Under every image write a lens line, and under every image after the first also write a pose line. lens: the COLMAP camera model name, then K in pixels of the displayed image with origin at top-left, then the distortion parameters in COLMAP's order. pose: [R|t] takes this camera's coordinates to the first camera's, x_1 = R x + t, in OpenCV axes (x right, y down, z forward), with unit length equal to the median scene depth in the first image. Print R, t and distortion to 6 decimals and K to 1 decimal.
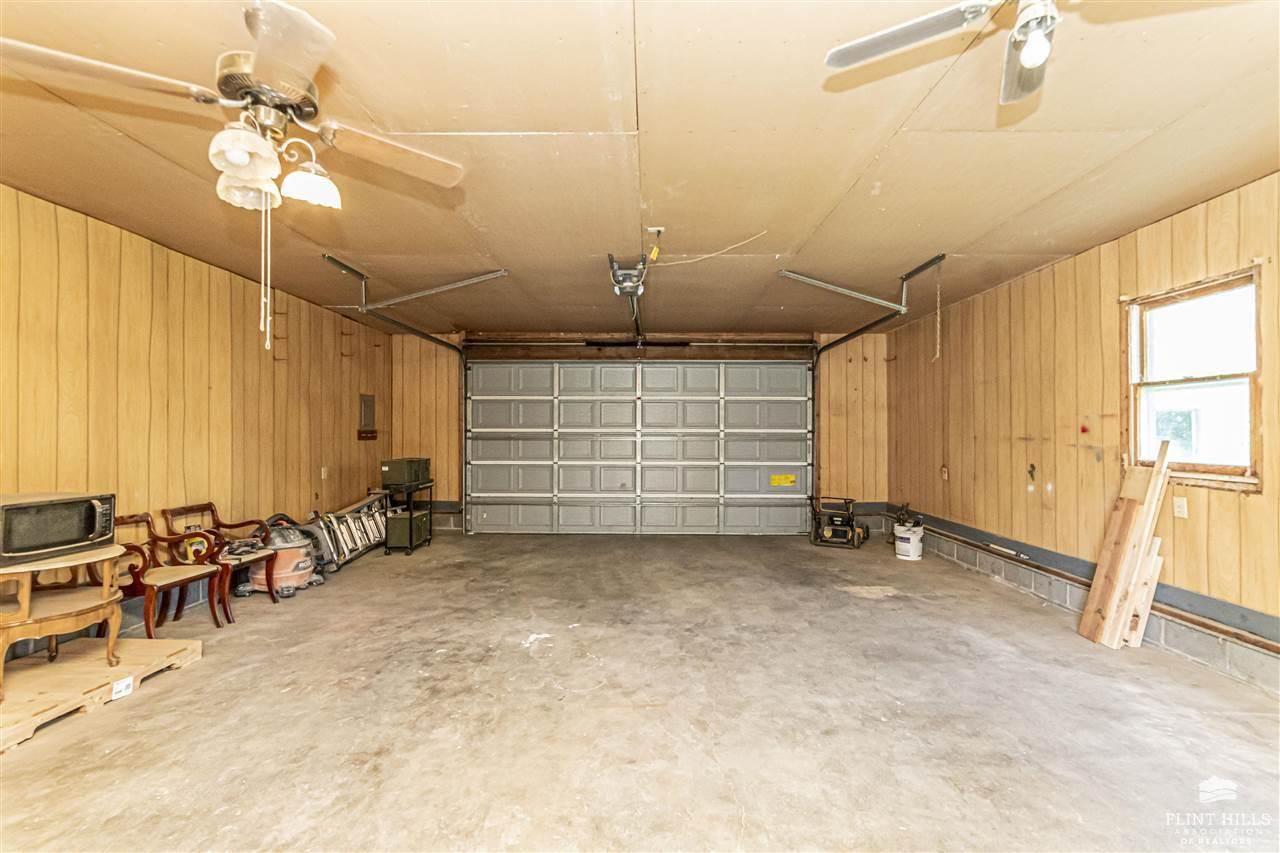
lens RADIAL K [[578.0, 0, 640.2], [0, 578.0, 430.2], [0, 0, 1]] dist [-0.002653, 0.002163]
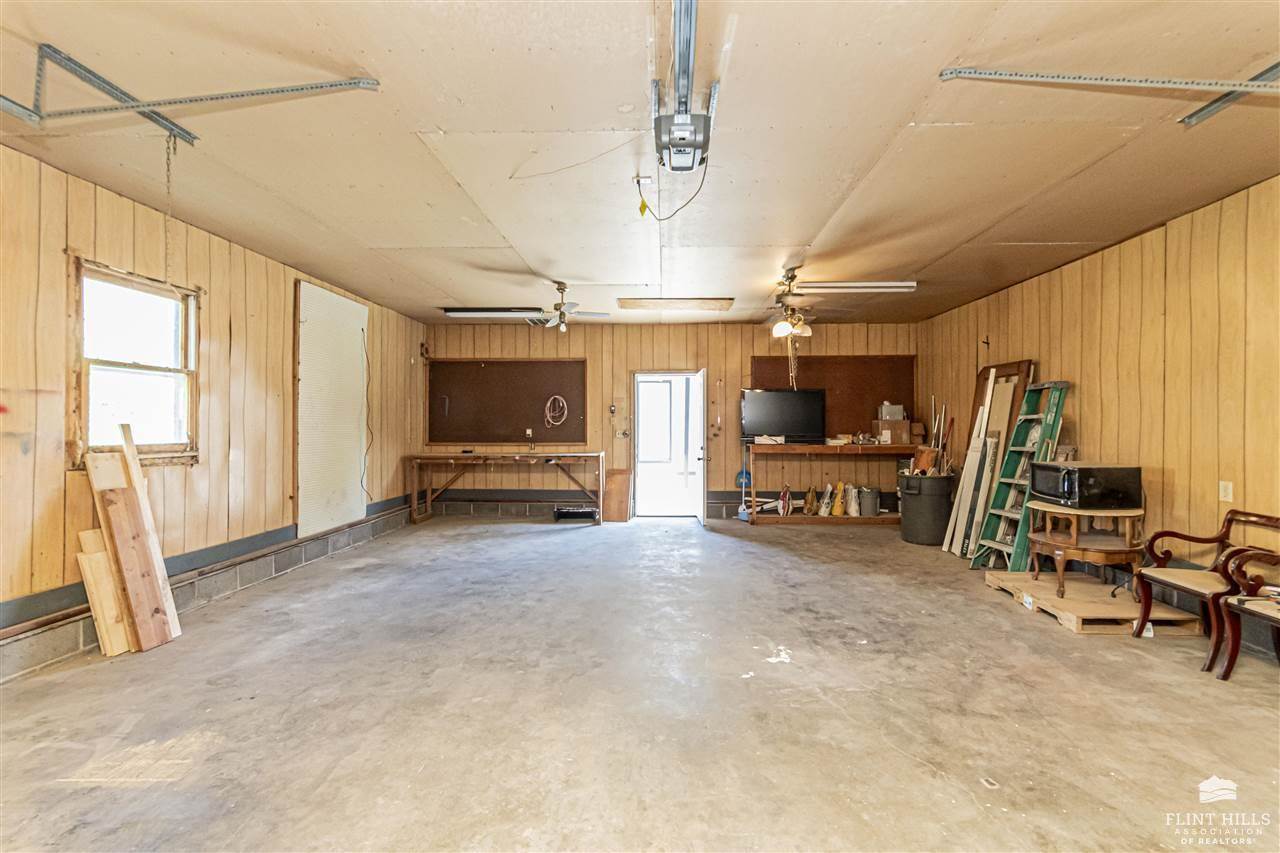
lens RADIAL K [[578.0, 0, 644.1], [0, 578.0, 427.0], [0, 0, 1]] dist [-0.002653, 0.002163]
pose [[-0.999740, -0.002862, 0.022606, 0.003620], [-0.002945, 0.999989, -0.003659, 0.024860], [-0.022595, -0.003725, -0.999738, 2.005276]]
